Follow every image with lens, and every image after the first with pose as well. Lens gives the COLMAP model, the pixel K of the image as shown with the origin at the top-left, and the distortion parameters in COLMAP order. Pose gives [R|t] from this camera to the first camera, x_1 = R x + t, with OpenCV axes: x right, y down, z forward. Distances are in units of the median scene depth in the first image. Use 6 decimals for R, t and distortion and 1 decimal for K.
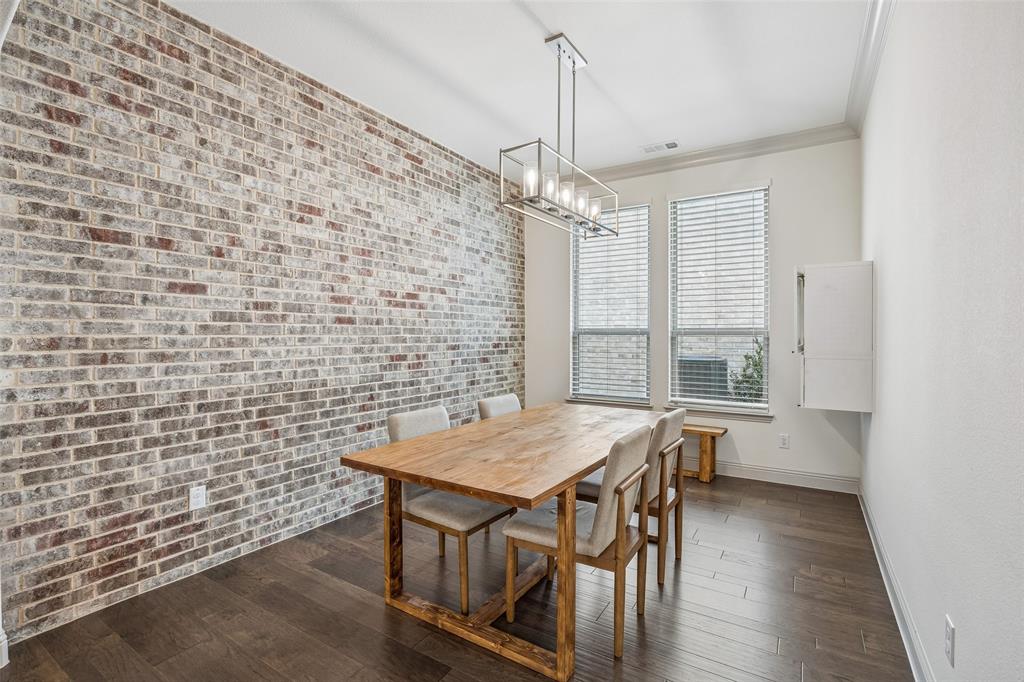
lens RADIAL K [[470.7, 0, 505.1], [0, 470.7, 332.8], [0, 0, 1]] dist [-0.012144, -0.000611]
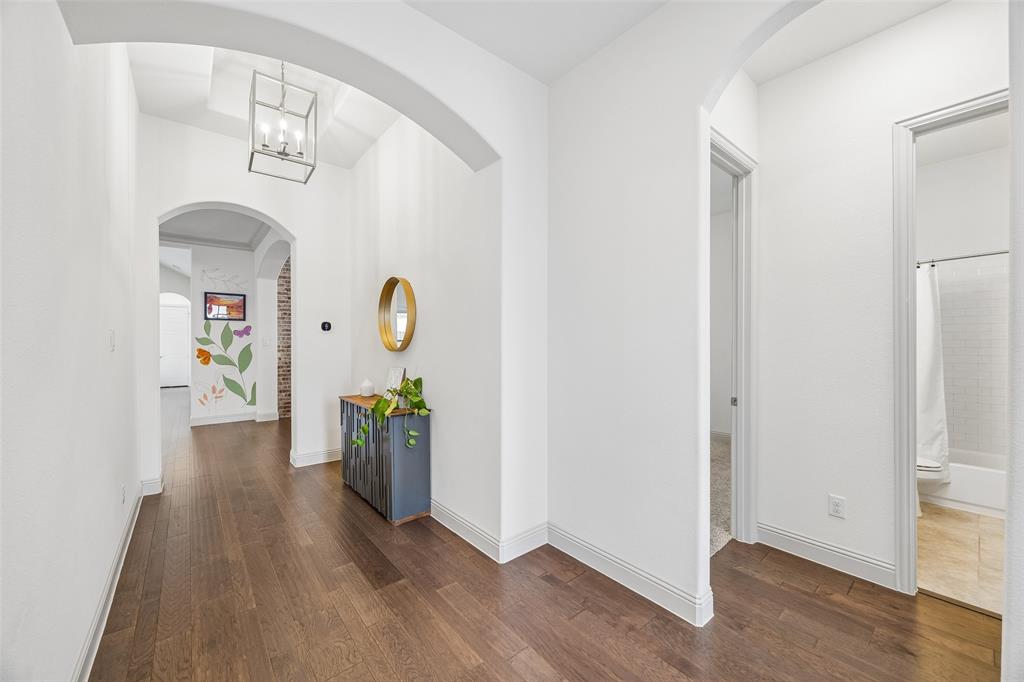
lens RADIAL K [[395.0, 0, 512.7], [0, 395.0, 342.0], [0, 0, 1]] dist [0.001409, 0.000177]
pose [[0.953253, -0.002547, -0.302163, 1.532590], [0.001801, 0.999995, -0.002747, -0.003495], [0.302168, 0.002075, 0.953252, -1.342812]]
